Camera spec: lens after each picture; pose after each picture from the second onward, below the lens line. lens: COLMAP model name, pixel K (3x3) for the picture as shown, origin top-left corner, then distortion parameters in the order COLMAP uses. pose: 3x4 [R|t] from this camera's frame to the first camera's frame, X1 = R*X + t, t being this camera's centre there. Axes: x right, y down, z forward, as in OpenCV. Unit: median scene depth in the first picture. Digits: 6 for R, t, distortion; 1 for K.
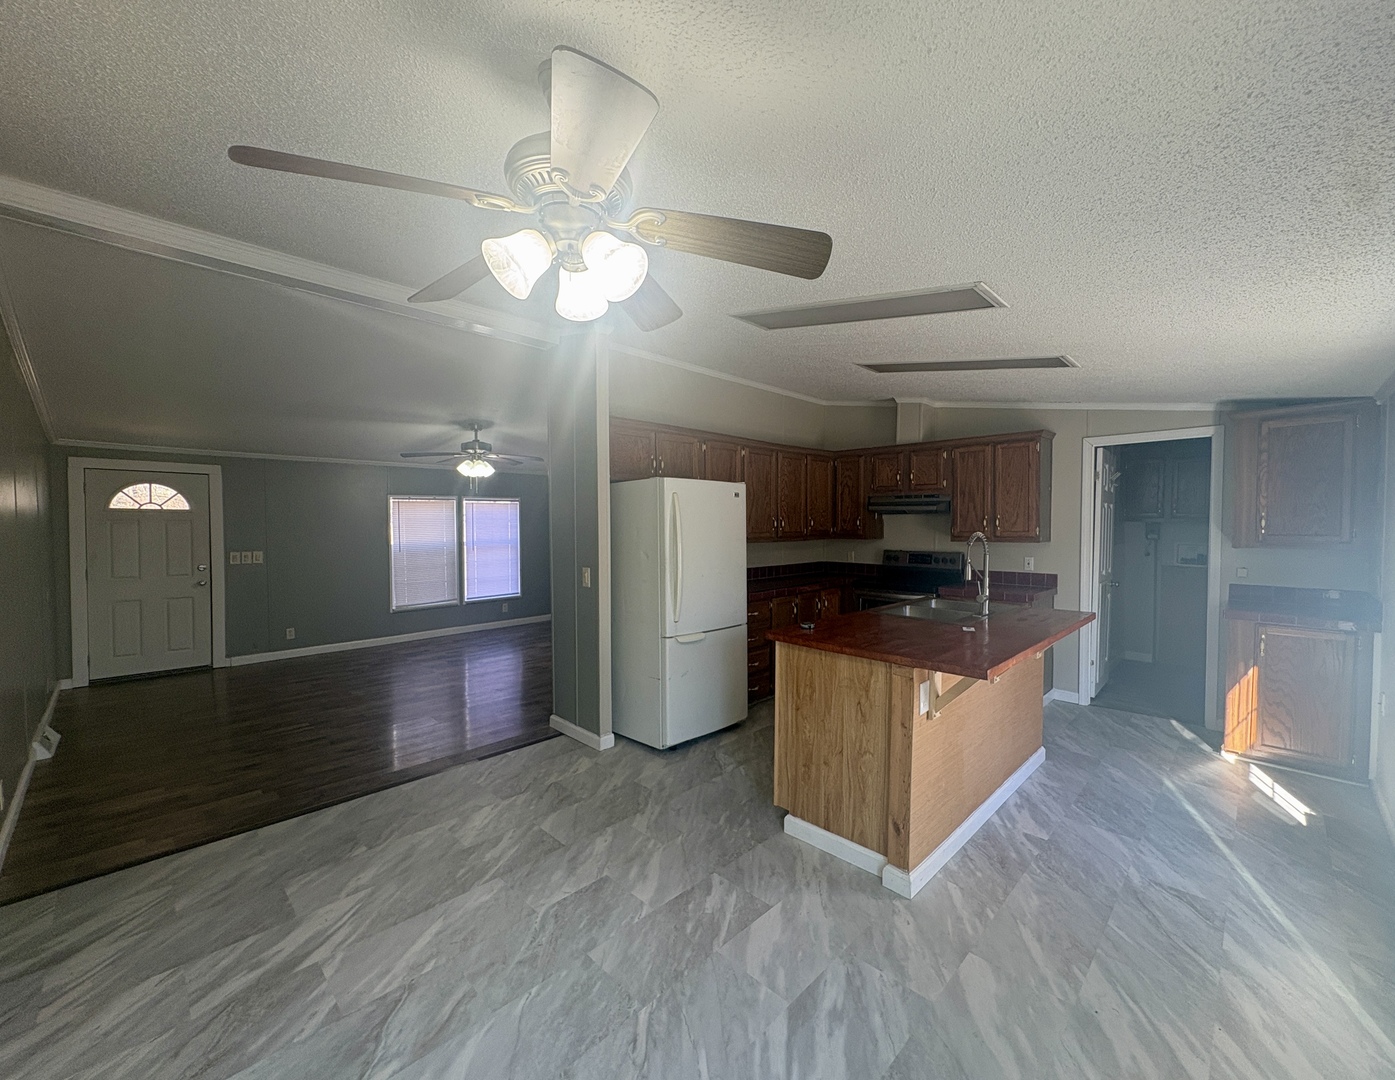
lens RADIAL K [[574.8, 0, 720.5], [0, 574.8, 540.3], [0, 0, 1]] dist [-0.000628, 0.000251]
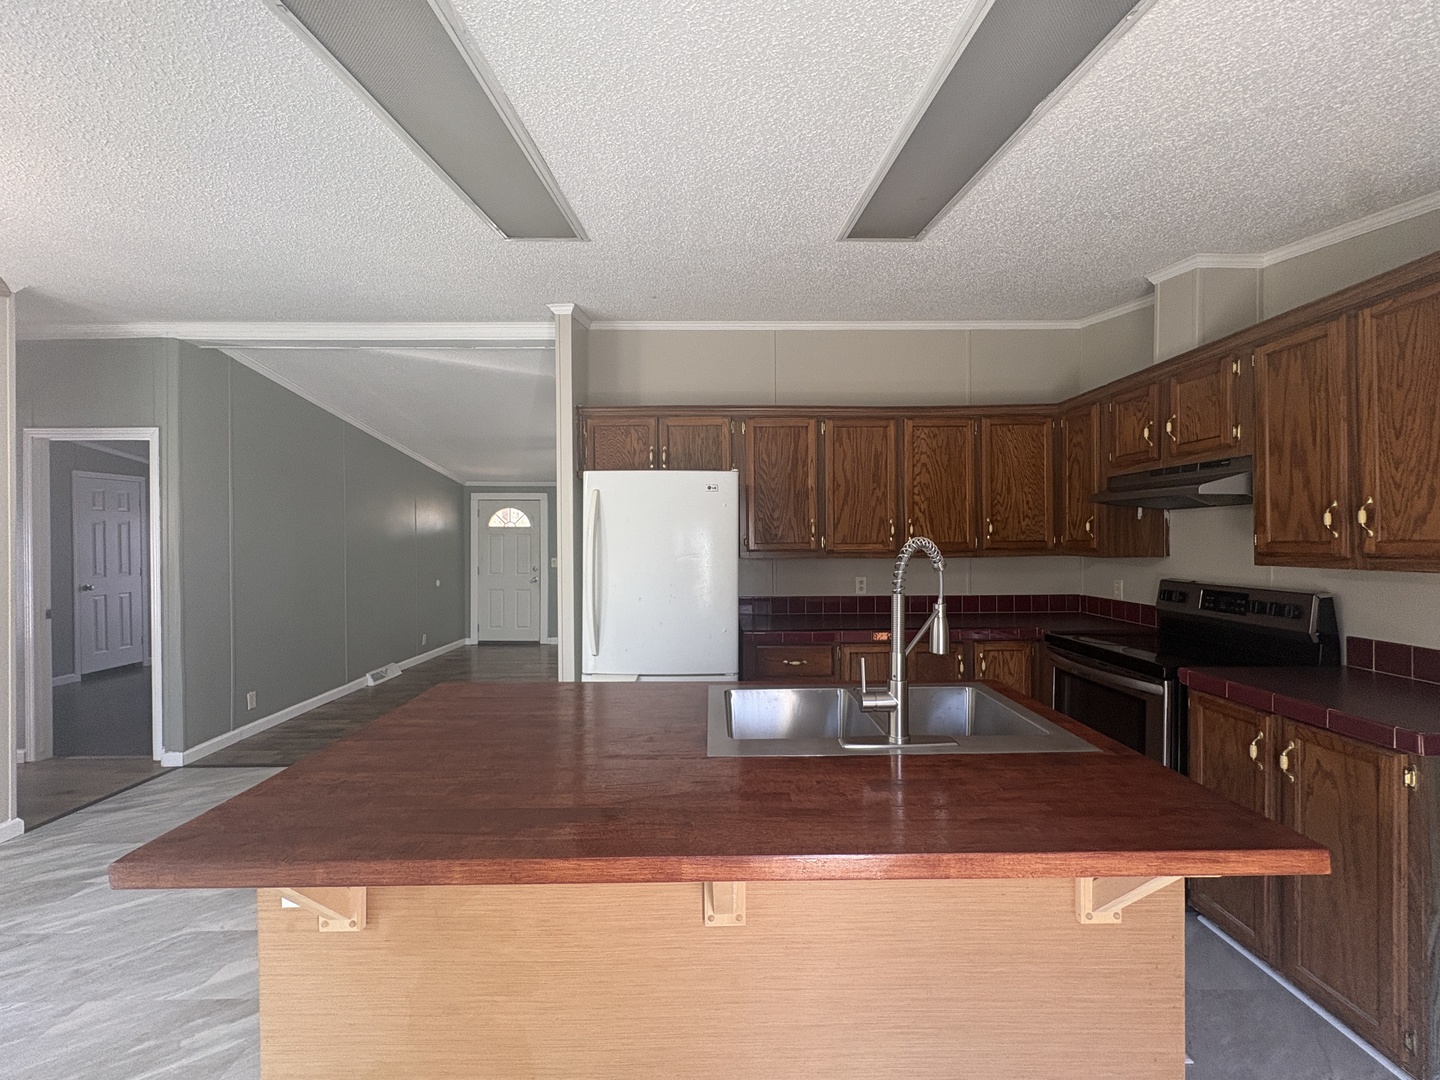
lens RADIAL K [[574.2, 0, 720.2], [0, 574.2, 537.9], [0, 0, 1]] dist [-0.003132, 0.001906]
pose [[0.694639, -0.004954, -0.719342, 0.459149], [-0.017048, 0.999582, -0.023346, -0.001539], [0.719157, 0.028480, 0.694264, 0.441690]]
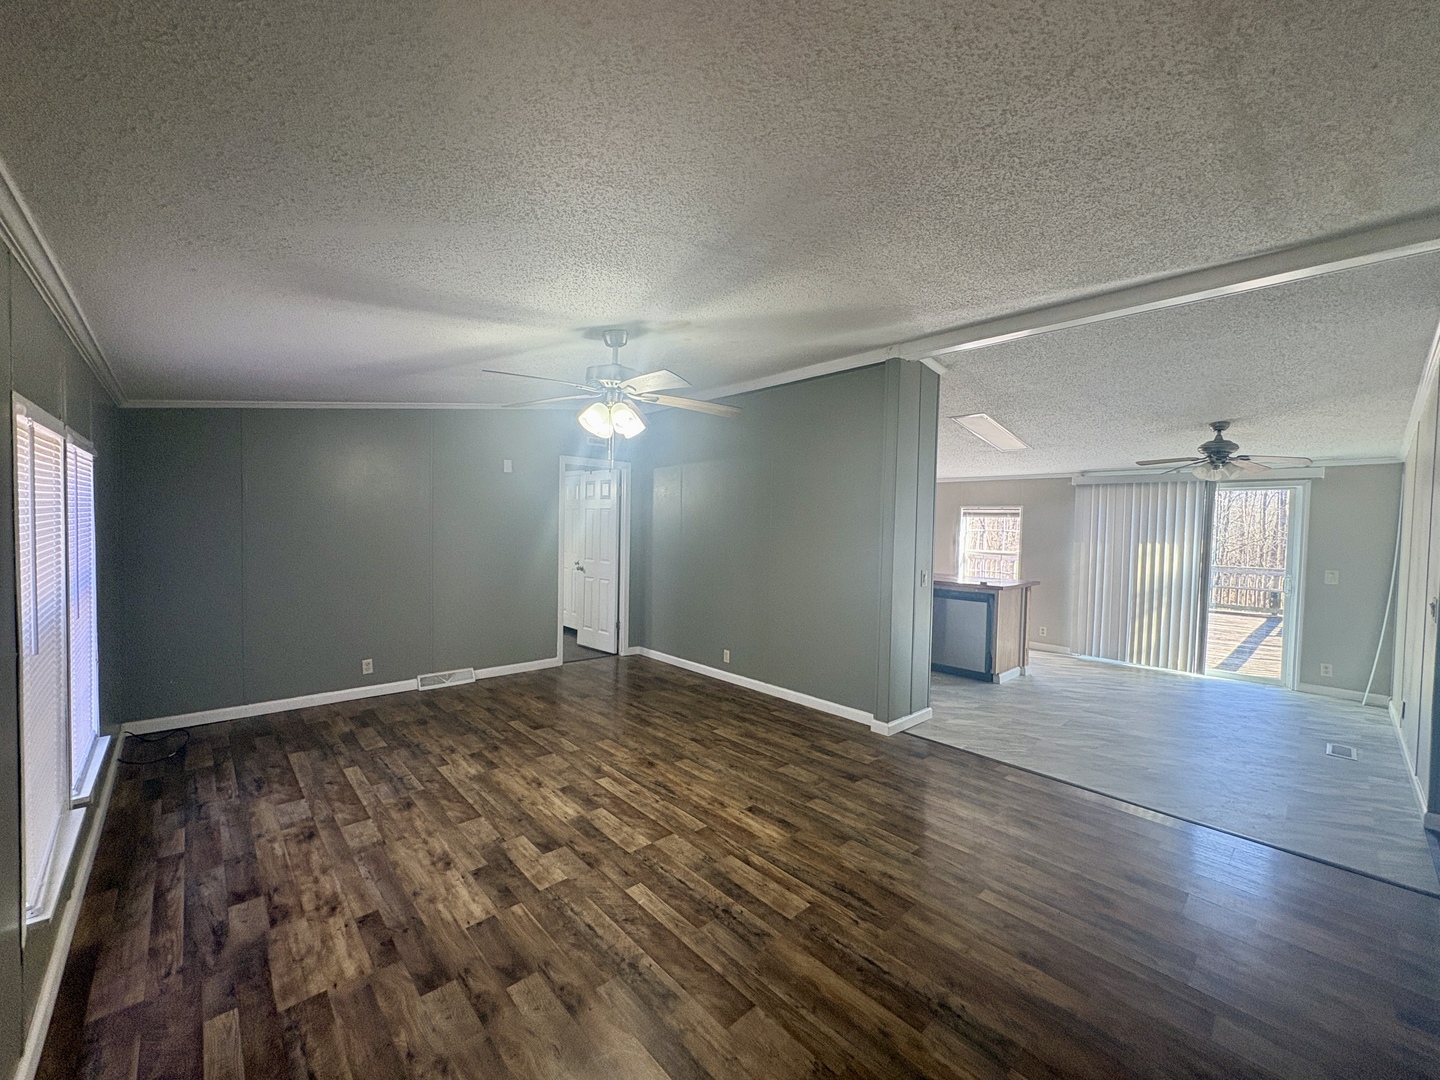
lens RADIAL K [[574.2, 0, 718.6], [0, 574.2, 542.0], [0, 0, 1]] dist [-0.003132, 0.001906]
pose [[0.062588, -0.032433, 0.997512, -1.120276], [0.013528, 0.999408, 0.031646, -0.039652], [-0.997948, 0.011514, 0.062989, 1.065007]]
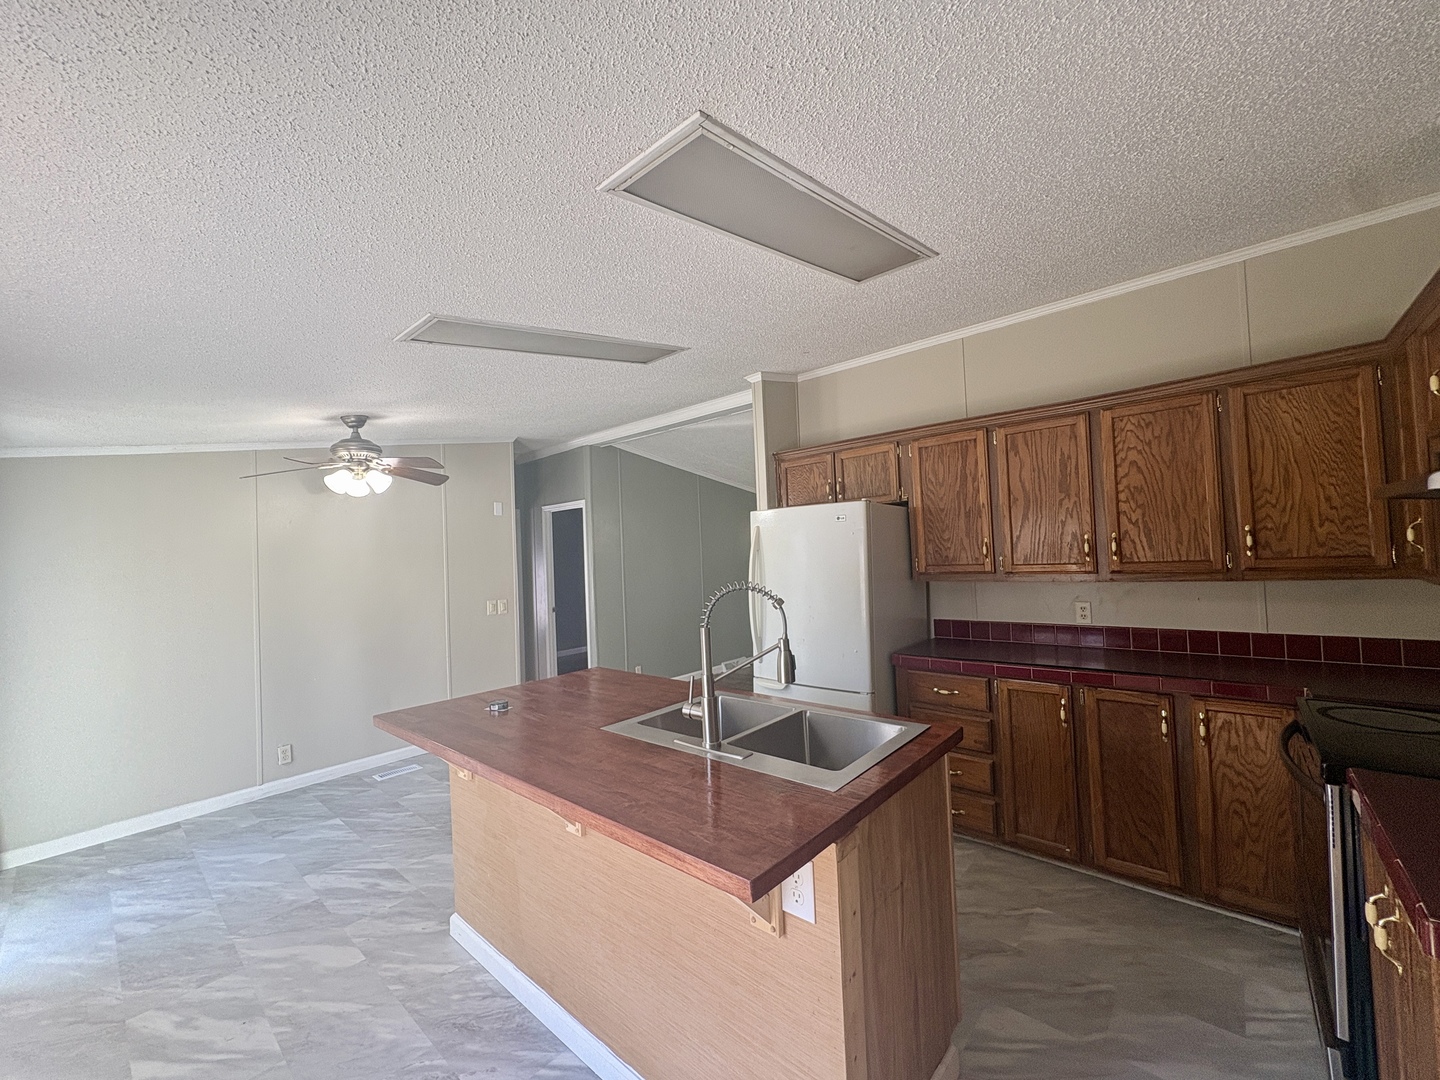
lens RADIAL K [[574.2, 0, 720.1], [0, 574.2, 536.5], [0, 0, 1]] dist [-0.003132, 0.001906]
pose [[0.034043, -0.035278, -0.998798, 0.666048], [0.008681, 0.999350, -0.035002, -0.025179], [0.999383, -0.007479, 0.034327, 0.688791]]
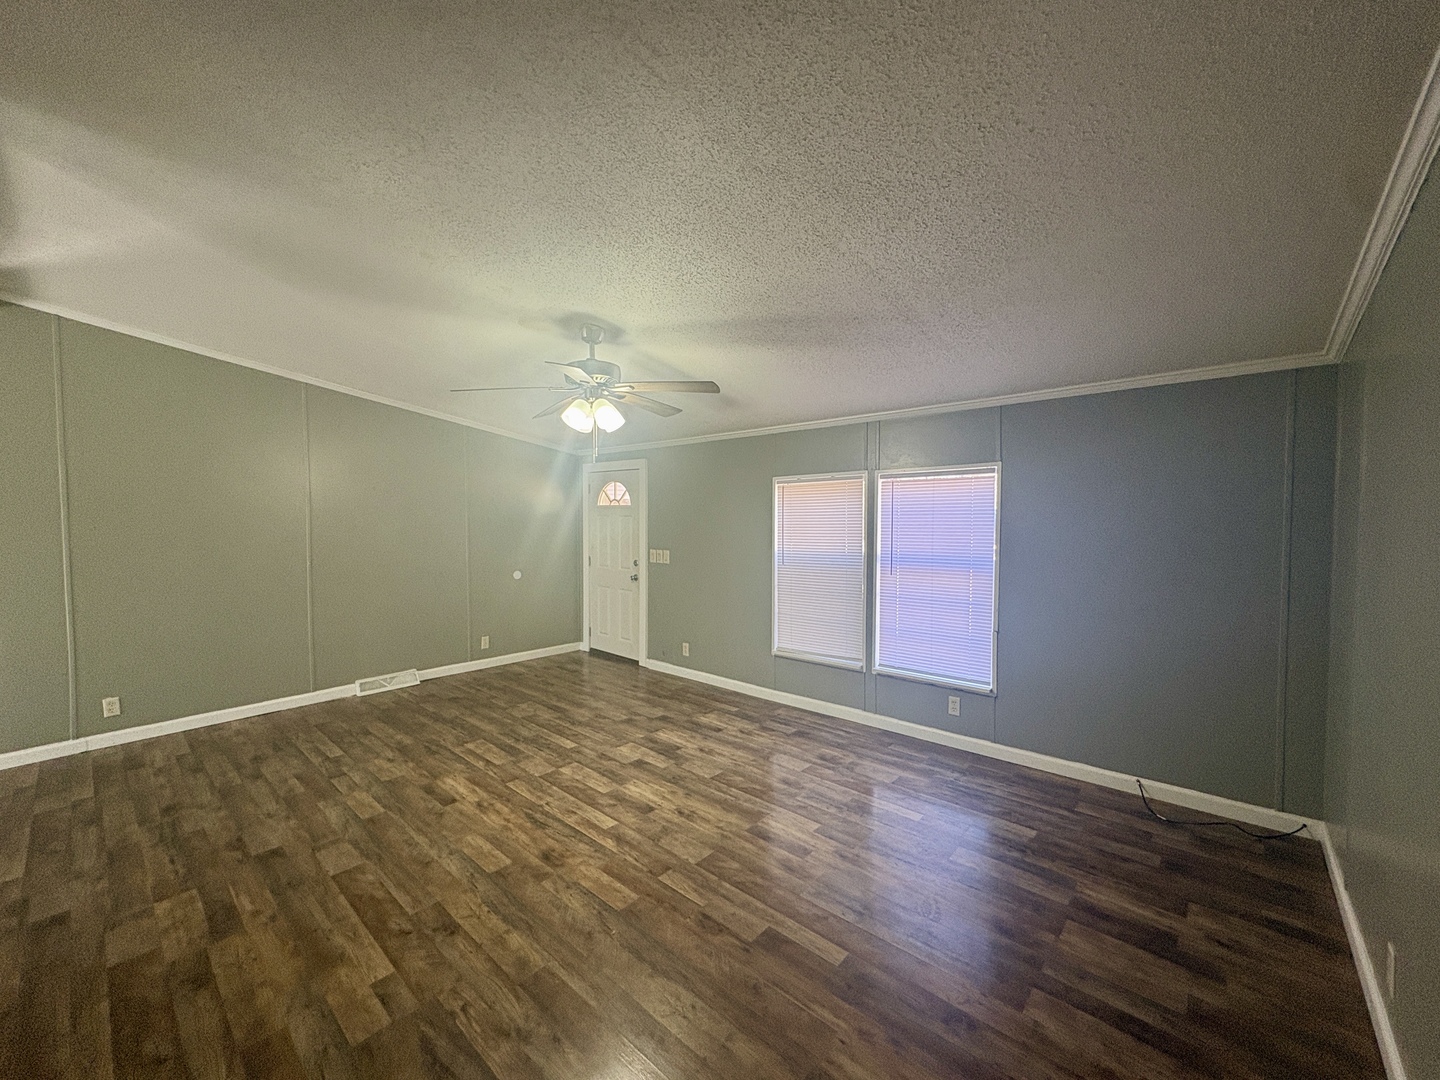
lens RADIAL K [[574.2, 0, 718.9], [0, 574.2, 536.6], [0, 0, 1]] dist [-0.003132, 0.001906]
pose [[0.034818, 0.036359, -0.998732, 0.121953], [-0.034375, 0.998790, 0.035163, -0.046444], [0.998802, 0.033107, 0.036025, 1.330348]]
